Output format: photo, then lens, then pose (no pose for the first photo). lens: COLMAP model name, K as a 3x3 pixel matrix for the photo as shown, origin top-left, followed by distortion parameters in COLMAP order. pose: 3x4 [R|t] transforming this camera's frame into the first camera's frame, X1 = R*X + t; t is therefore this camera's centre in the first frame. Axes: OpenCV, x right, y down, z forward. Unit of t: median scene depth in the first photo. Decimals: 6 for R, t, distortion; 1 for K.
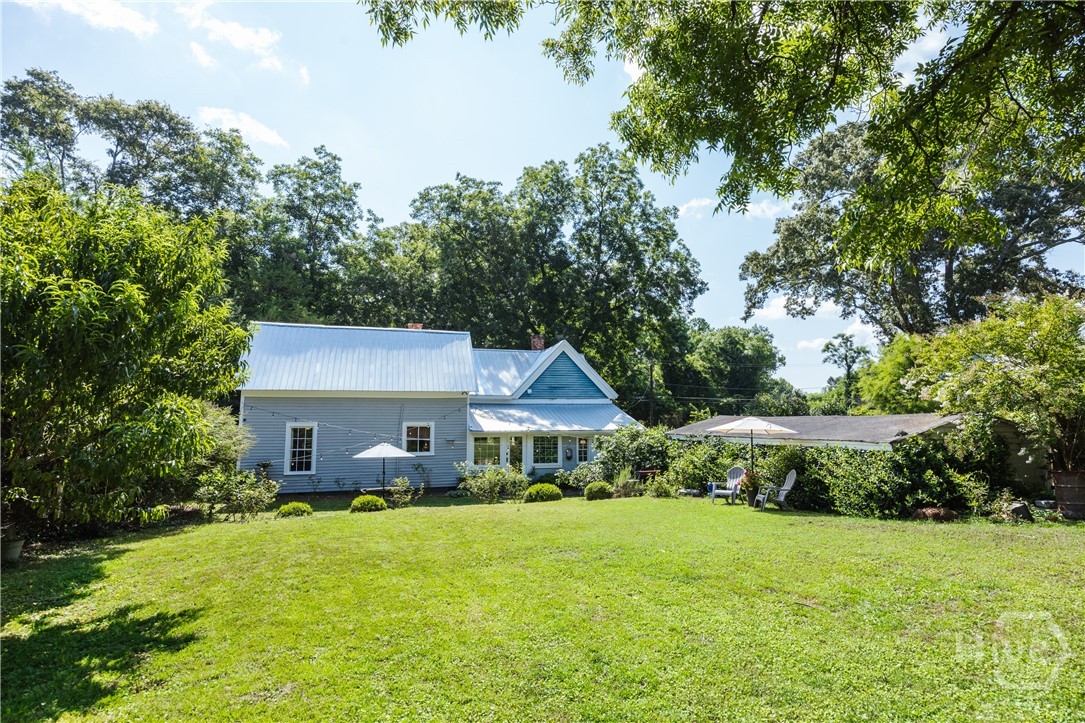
lens RADIAL K [[596.0, 0, 544.3], [0, 596.0, 361.3], [0, 0, 1]] dist [0.000735, 0.000004]
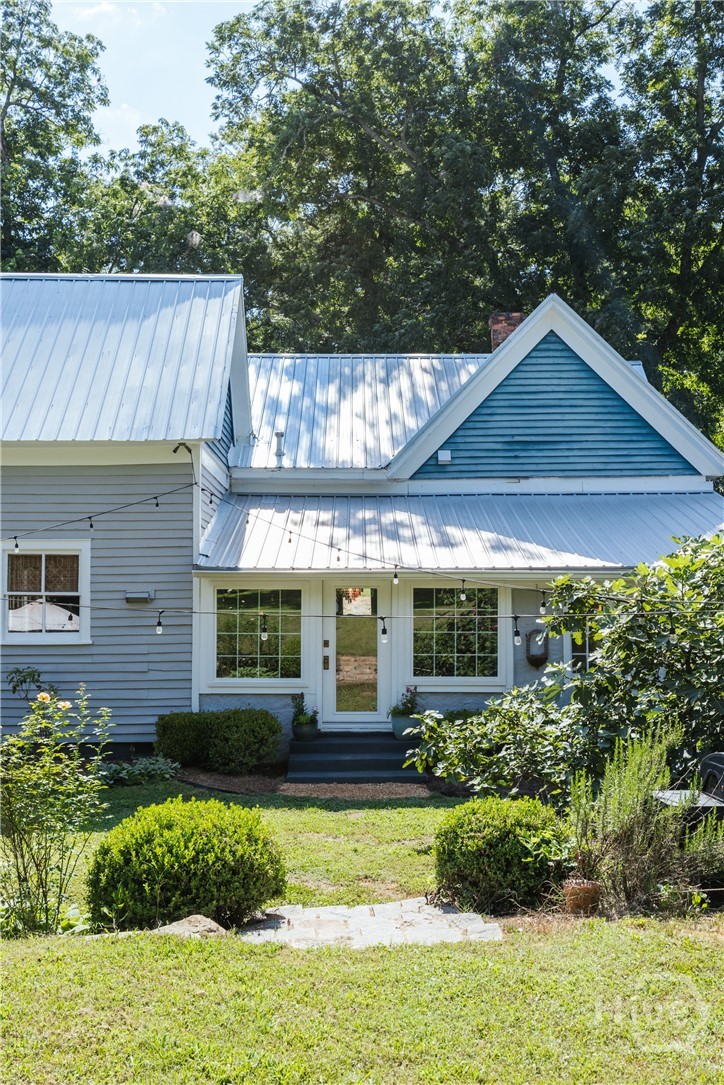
lens RADIAL K [[1035.2, 0, 360.2], [0, 1035.2, 542.3], [0, 0, 1]] dist [-0.011064, 0.000000]
pose [[0.959733, -0.009147, -0.280766, 0.097938], [0.026783, 0.997896, 0.059041, 0.067551], [0.279636, -0.064184, 0.957958, 0.464900]]
